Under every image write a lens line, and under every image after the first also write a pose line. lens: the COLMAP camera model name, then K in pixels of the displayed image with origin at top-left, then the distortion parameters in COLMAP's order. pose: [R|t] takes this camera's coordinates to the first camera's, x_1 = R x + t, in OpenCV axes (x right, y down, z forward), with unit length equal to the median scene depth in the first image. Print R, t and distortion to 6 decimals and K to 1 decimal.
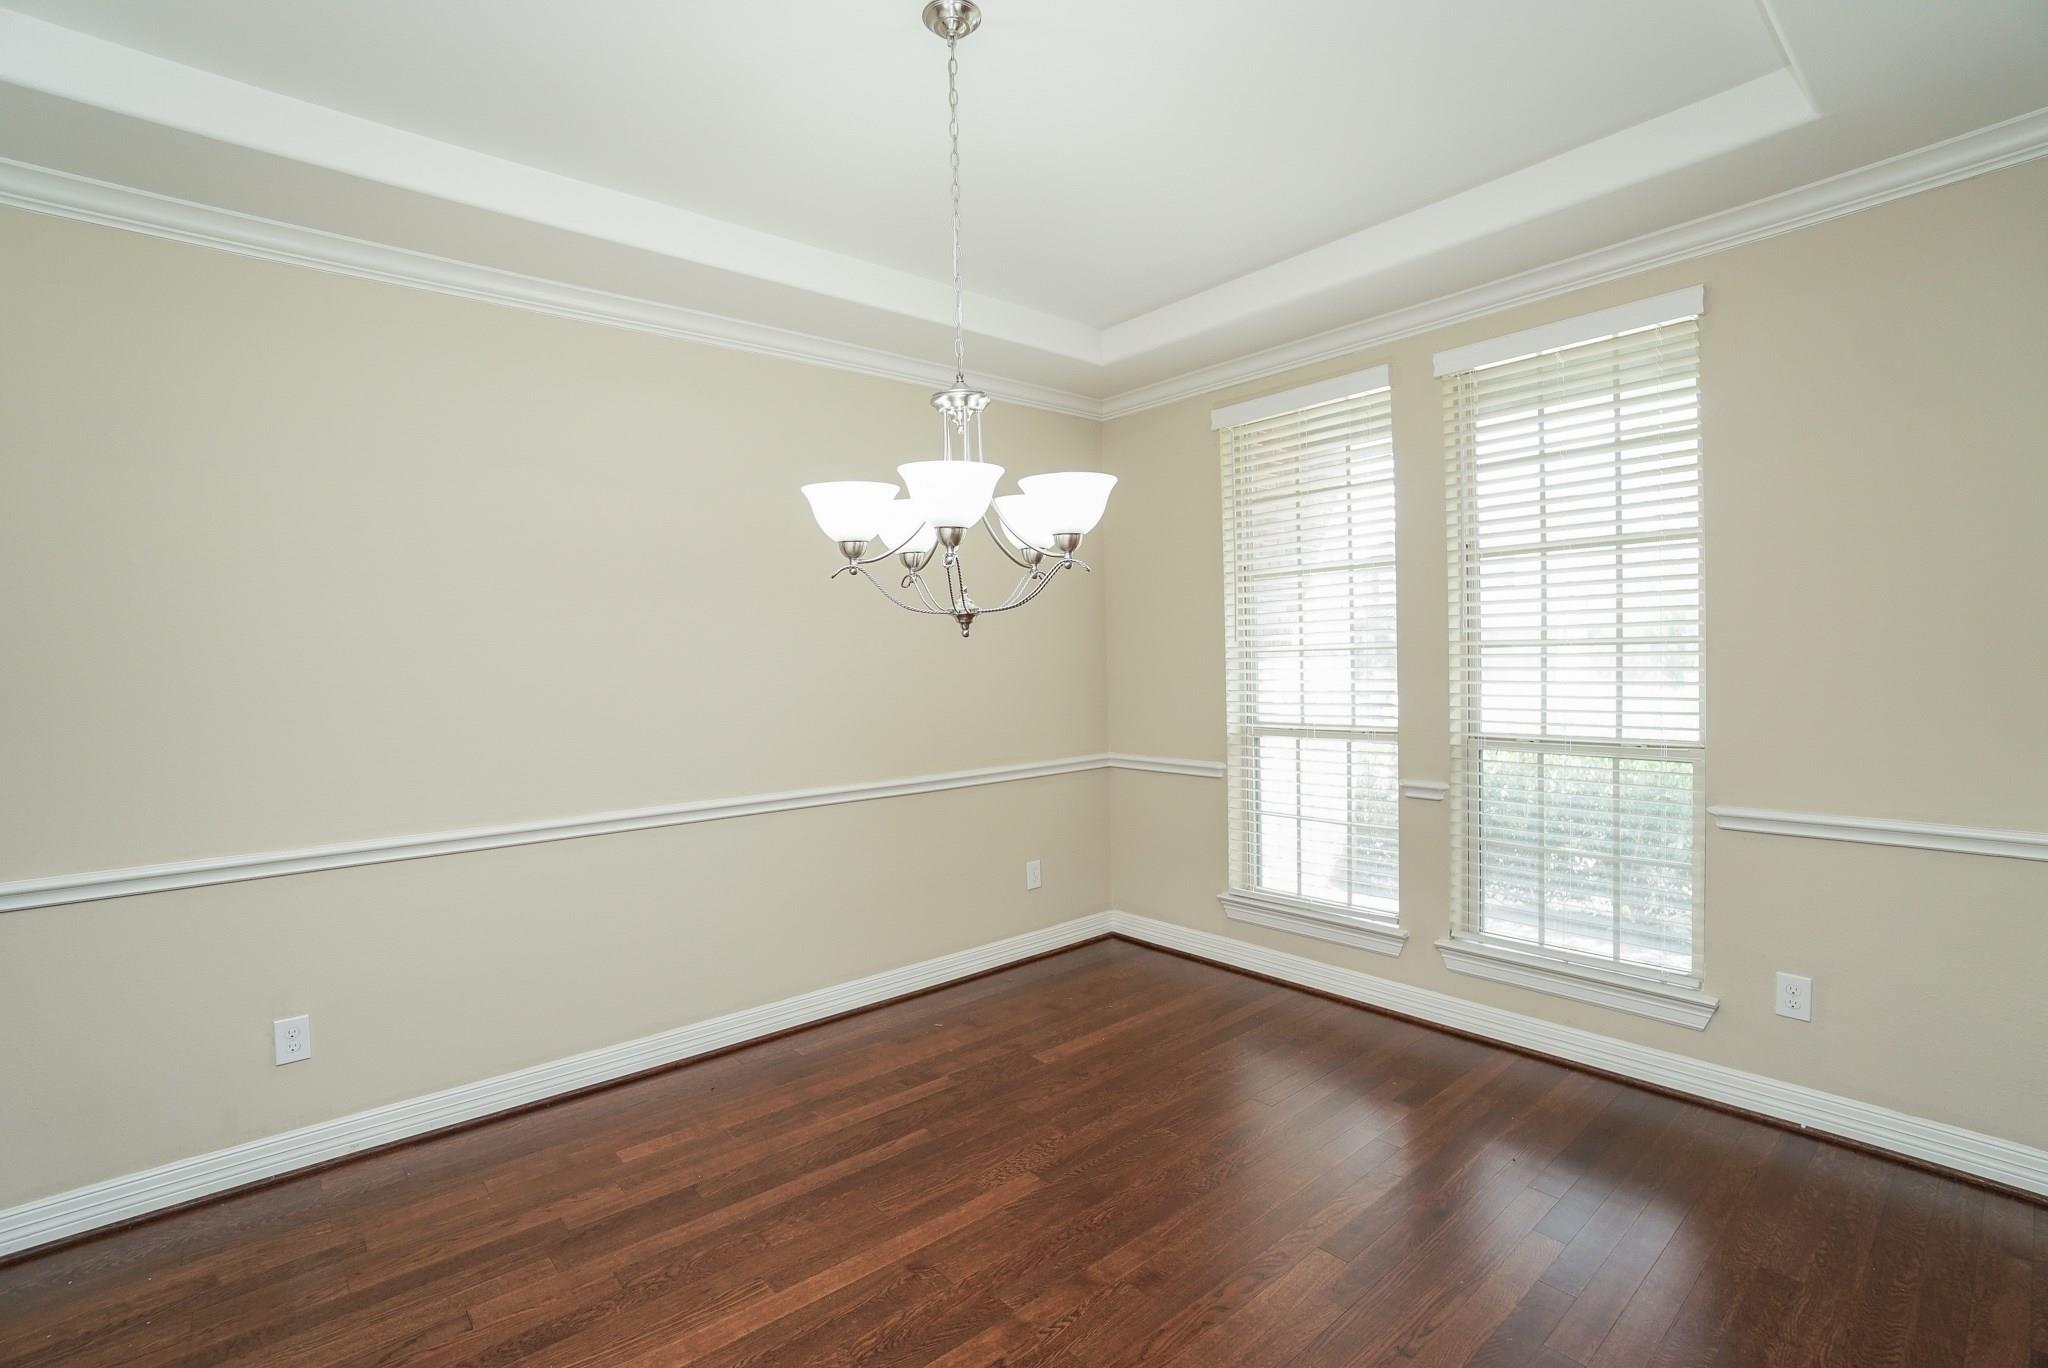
lens RADIAL K [[937.2, 0, 1024.0], [0, 937.2, 684.0], [0, 0, 1]] dist [-0.062297, 0.024156]
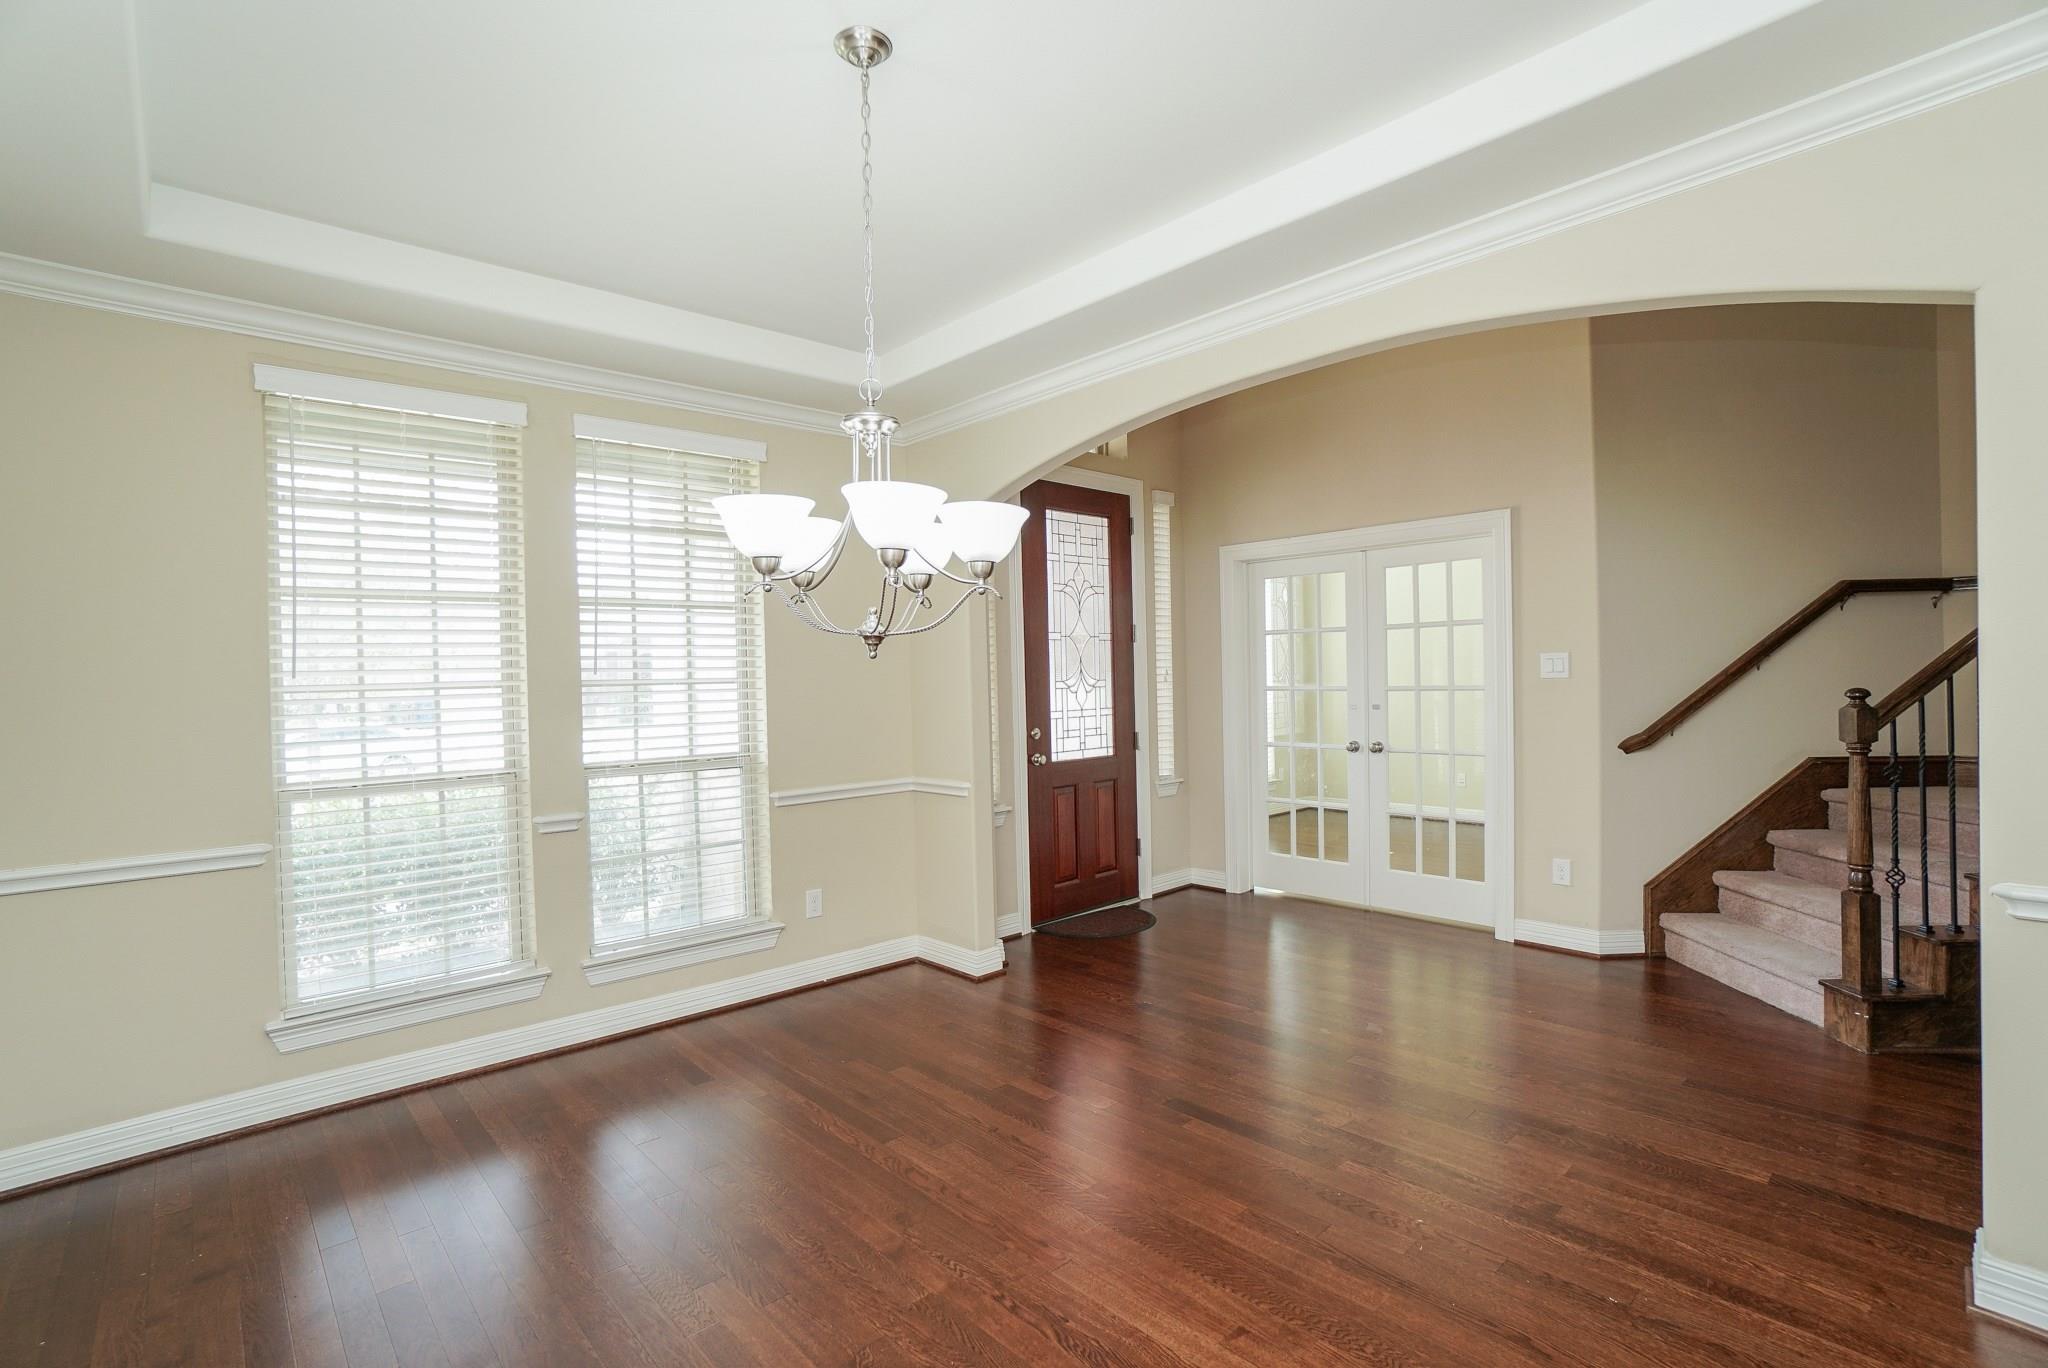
lens RADIAL K [[921.8, 0, 1038.1], [0, 921.8, 680.9], [0, 0, 1]] dist [-0.066724, 0.019126]
pose [[-0.039461, 0.019220, 0.999036, -0.620262], [0.051481, 0.998526, -0.017177, 0.000041], [-0.997894, 0.050754, -0.040393, 0.512087]]
